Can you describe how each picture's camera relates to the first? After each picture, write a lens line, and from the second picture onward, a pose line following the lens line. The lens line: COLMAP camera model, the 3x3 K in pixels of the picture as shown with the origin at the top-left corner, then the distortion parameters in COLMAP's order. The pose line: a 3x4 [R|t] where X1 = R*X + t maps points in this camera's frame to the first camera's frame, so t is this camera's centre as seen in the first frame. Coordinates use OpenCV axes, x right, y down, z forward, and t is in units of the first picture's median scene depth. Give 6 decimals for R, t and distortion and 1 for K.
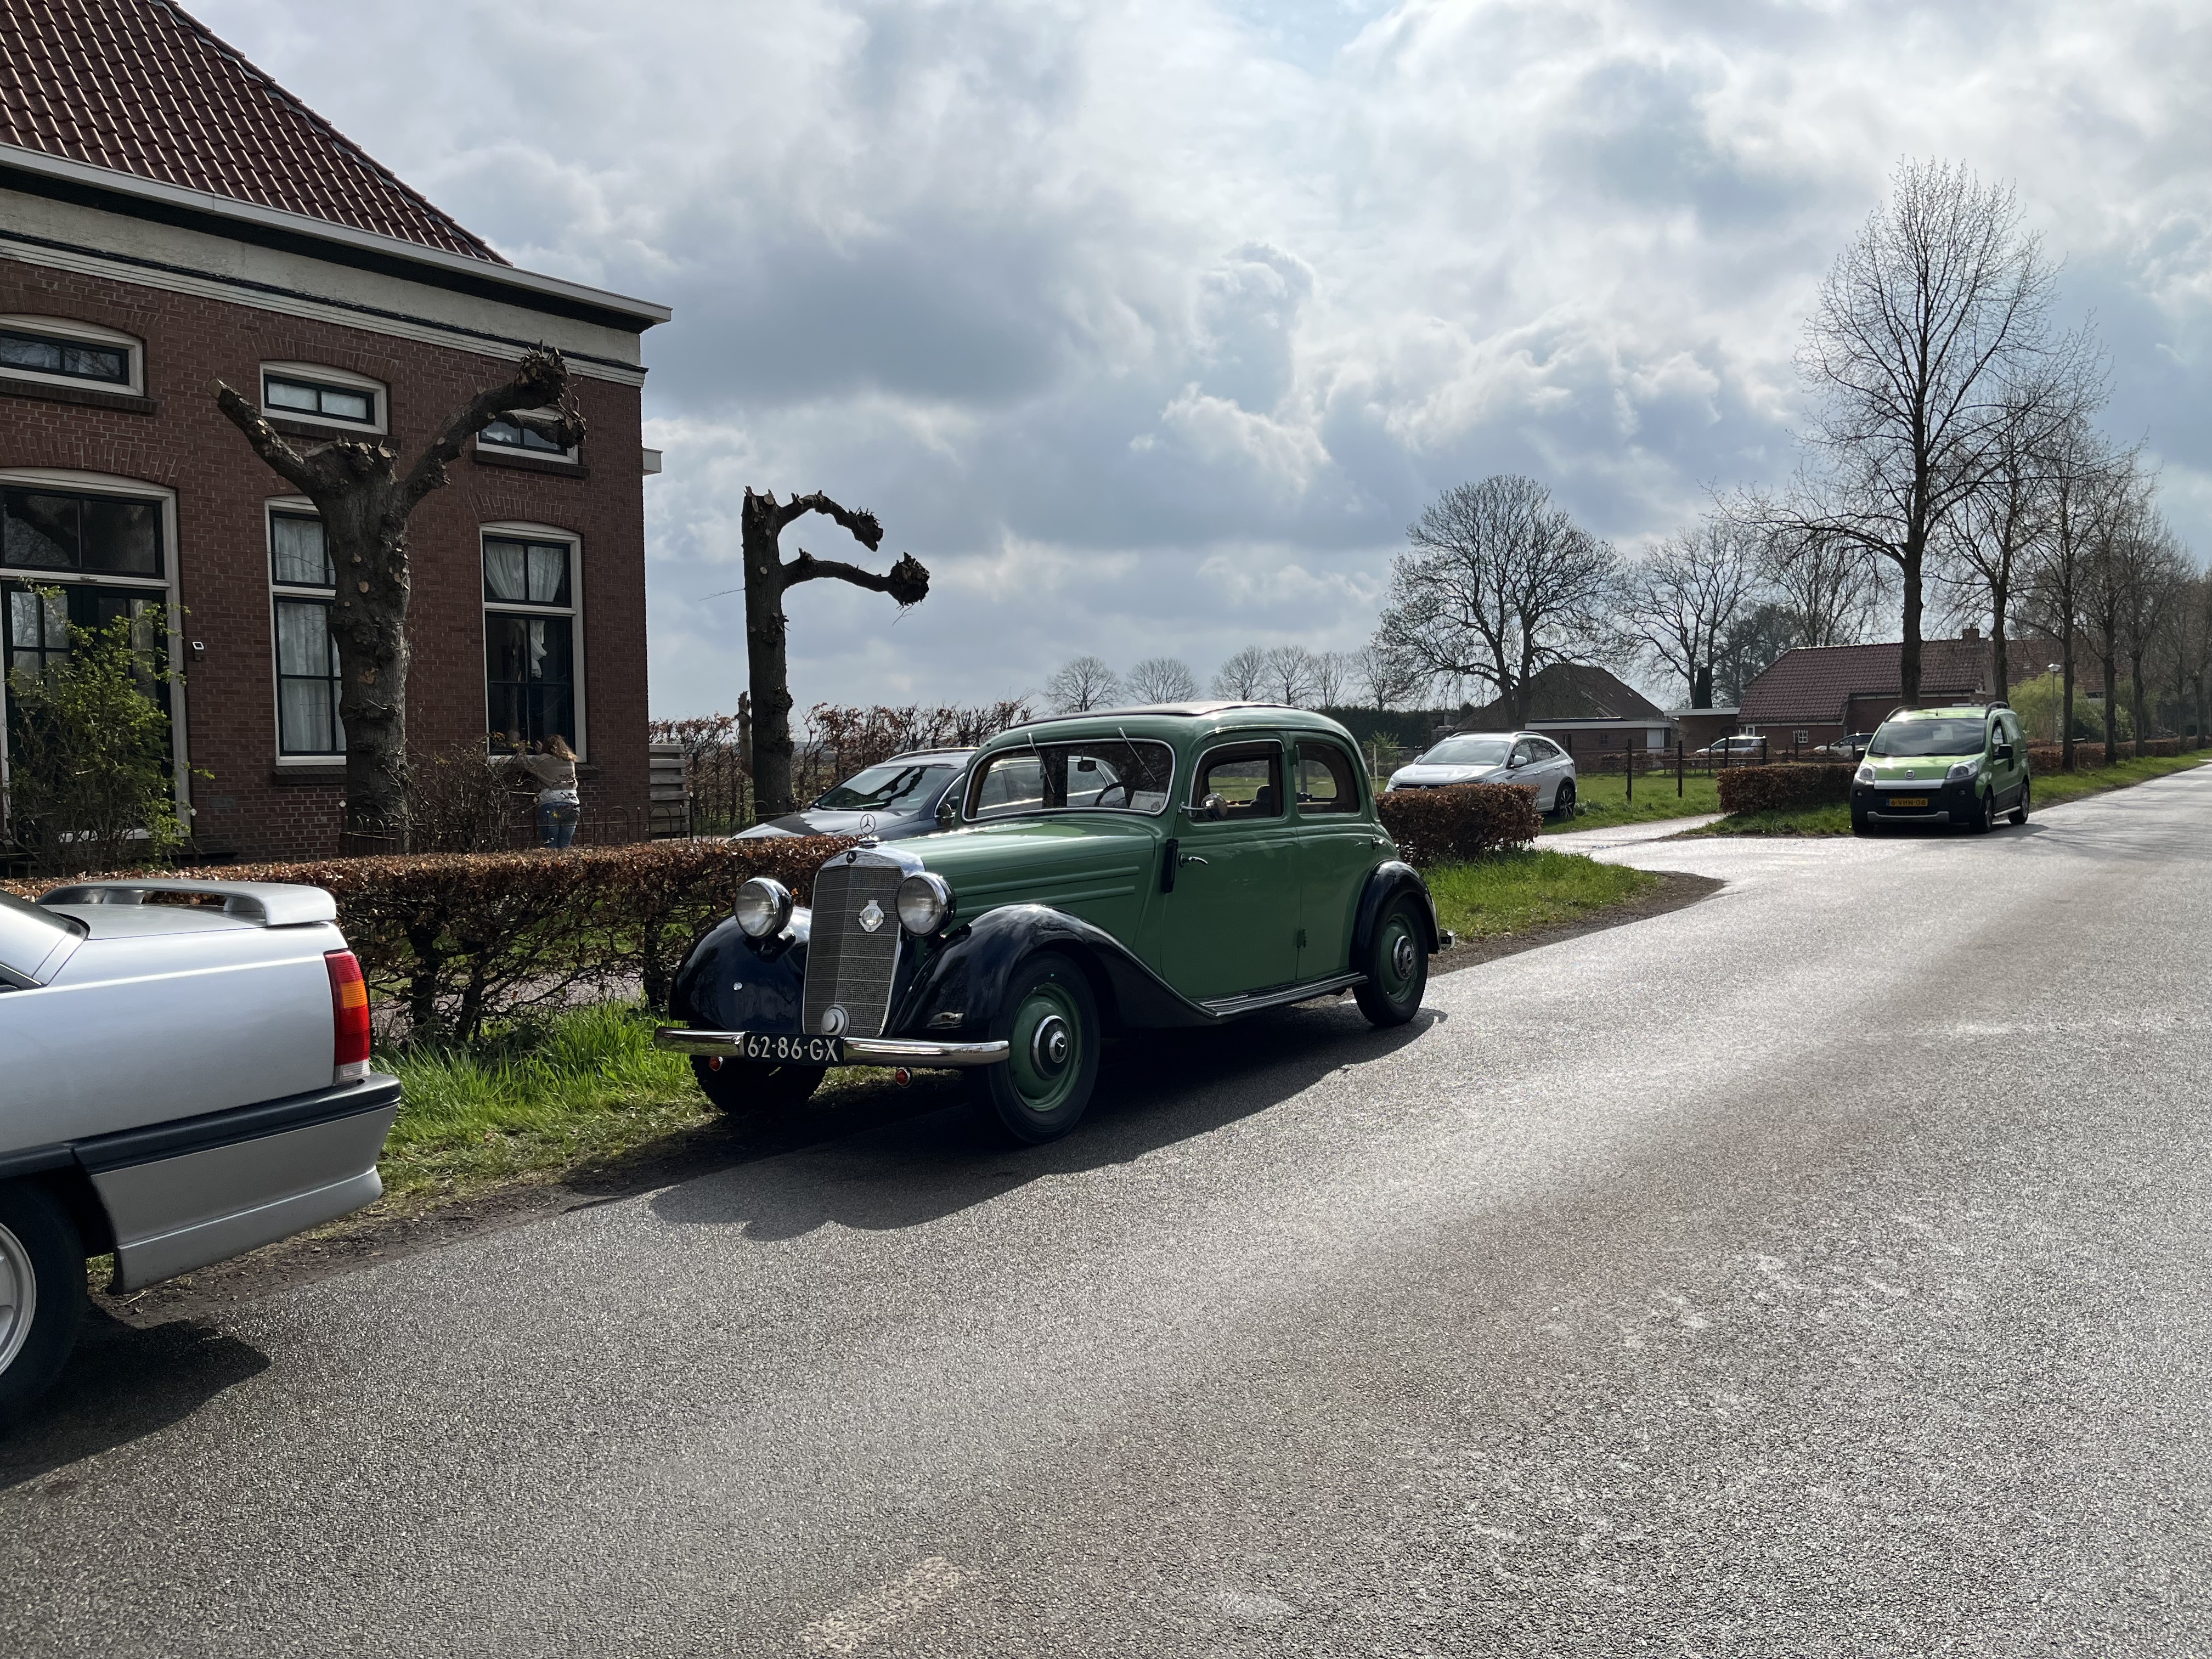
lens RADIAL K [[1657.0, 0, 1126.7], [0, 1657.0, 808.3], [0, 0, 1]] dist [0.061972, -0.081773]
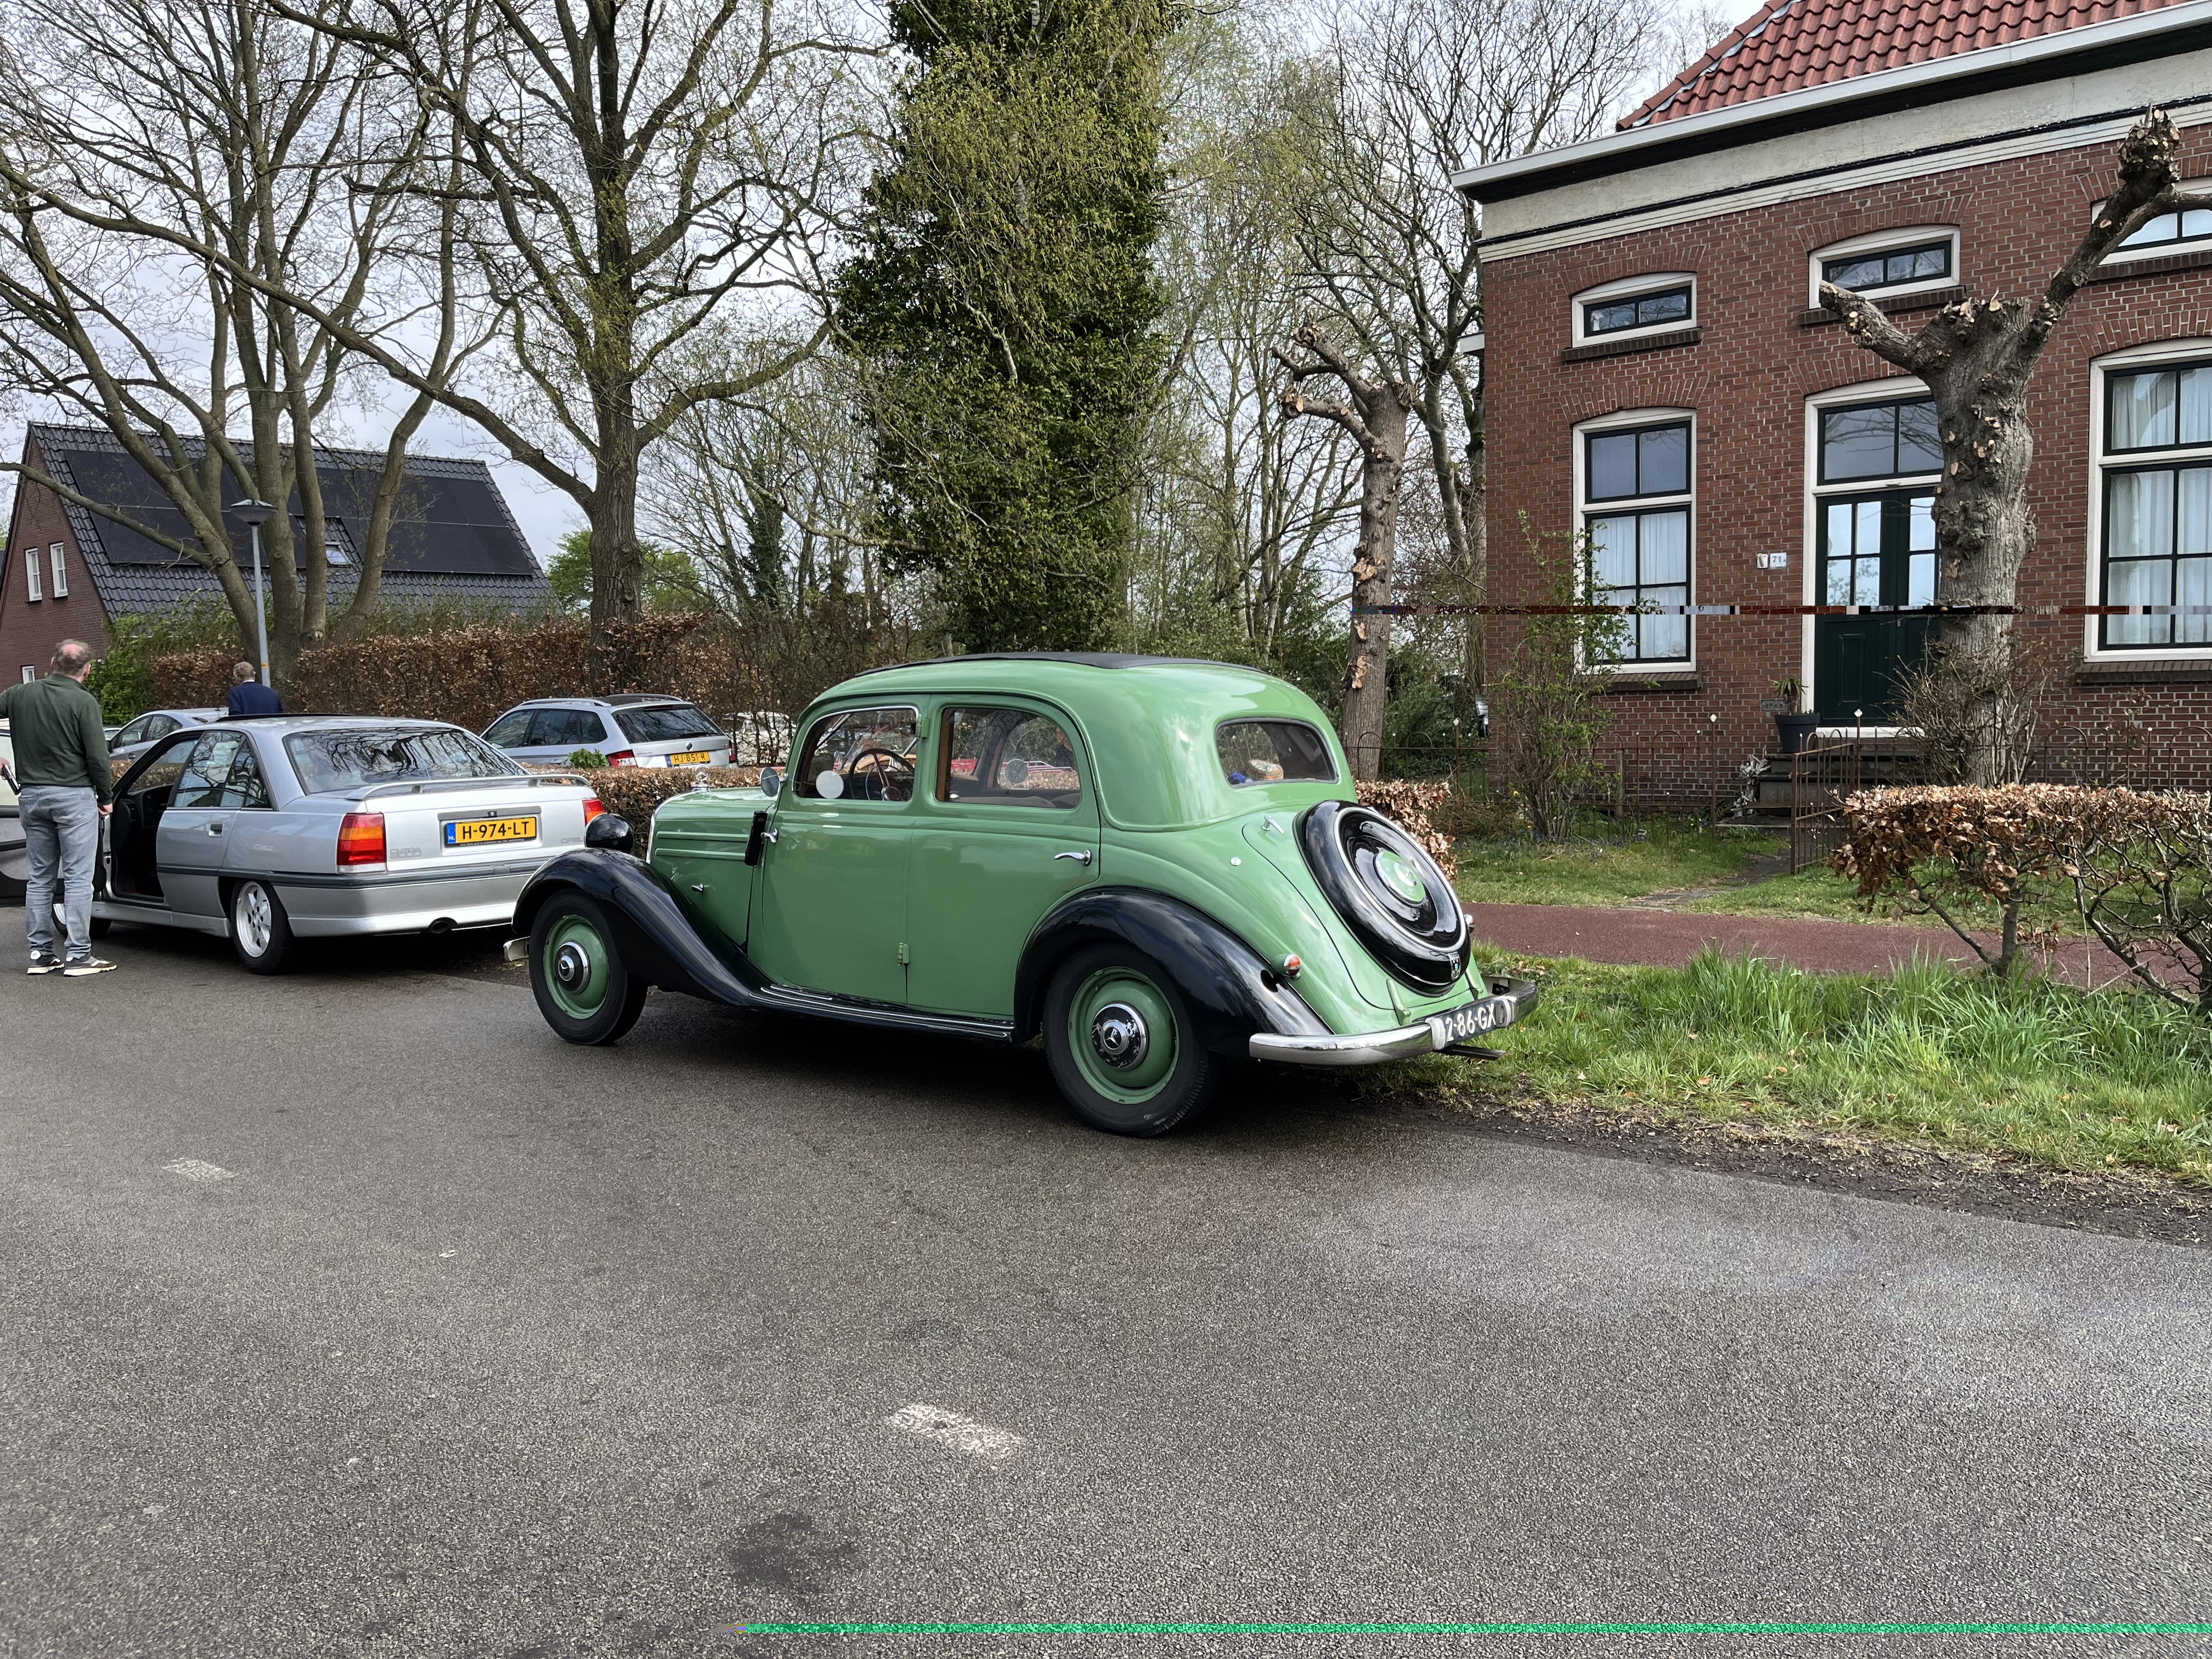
lens RADIAL K [[1657.0, 0, 1126.7], [0, 1657.0, 808.3], [0, 0, 1]] dist [0.061972, -0.081773]
pose [[-0.061457, 0.092411, -0.993823, 0.230058], [-0.005991, 0.995653, 0.092952, -0.015644], [0.998092, 0.011667, -0.060636, 0.302679]]
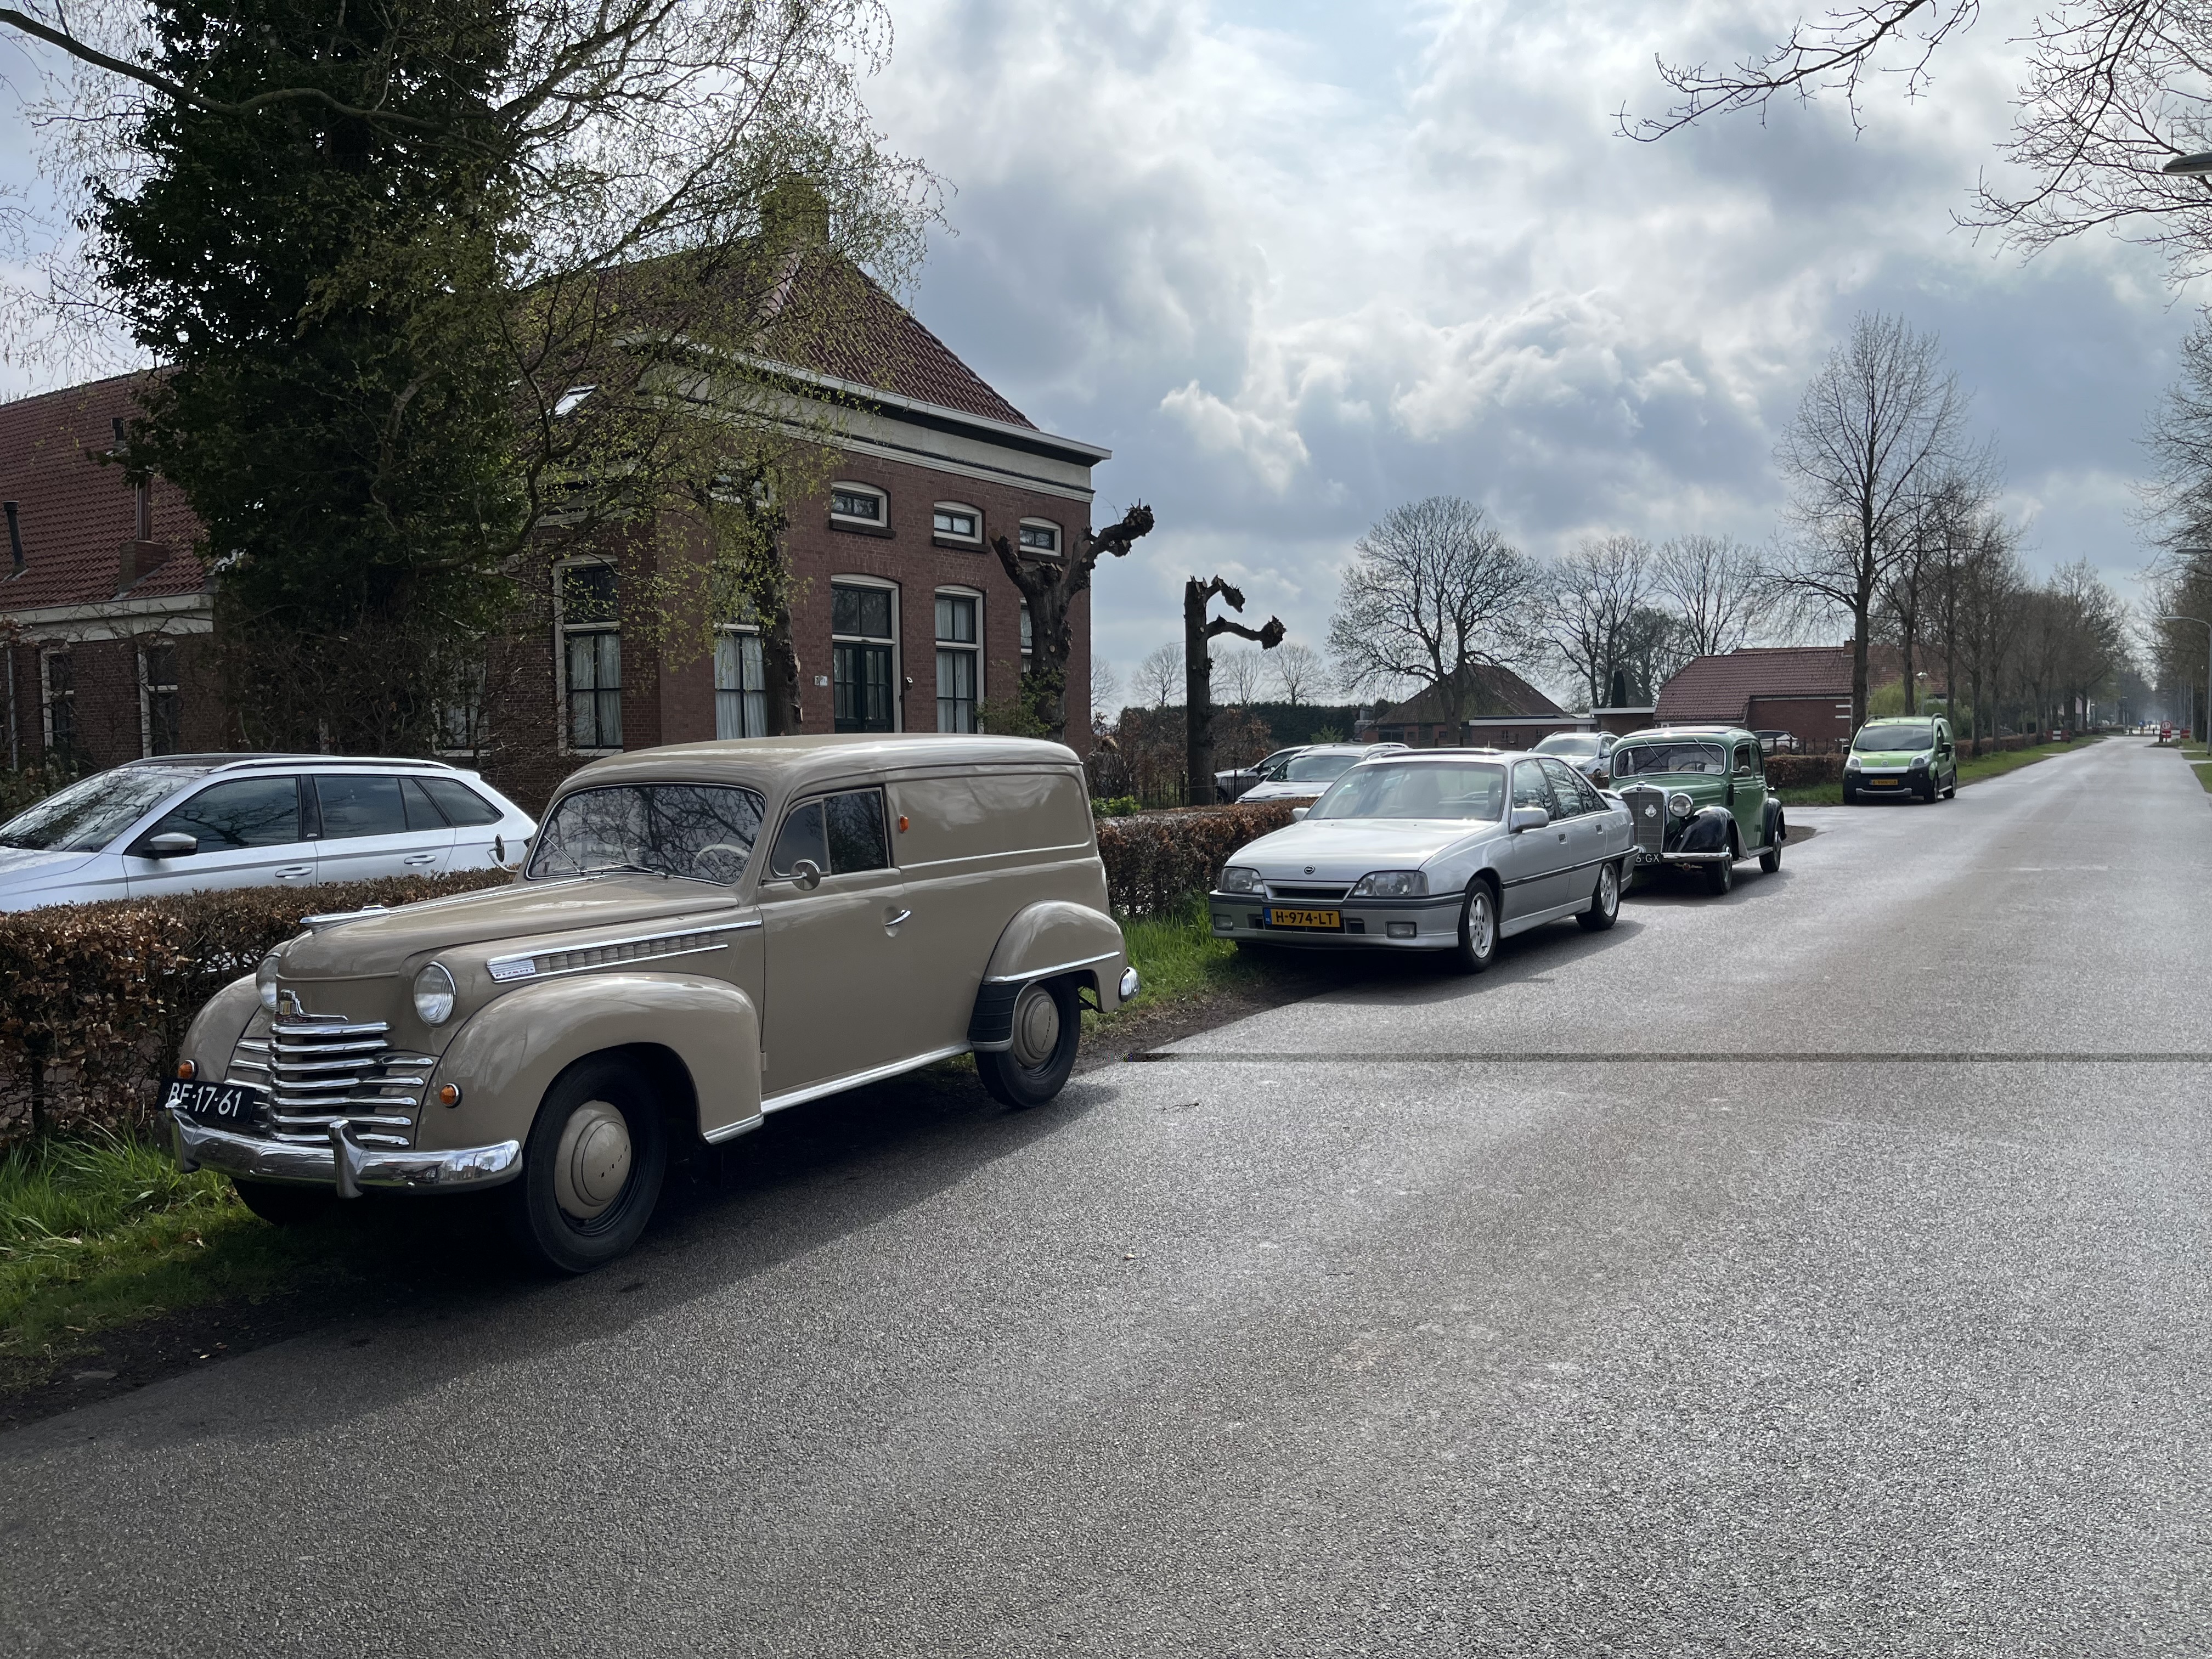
lens RADIAL K [[1686.3, 0, 1106.0], [0, 1686.3, 829.5], [0, 0, 1]] dist [0.044198, -0.075023]
pose [[0.997007, -0.000081, 0.077310, -0.261728], [-0.001254, 0.999851, 0.017222, 0.010394], [-0.077300, -0.017267, 0.996858, -0.345984]]
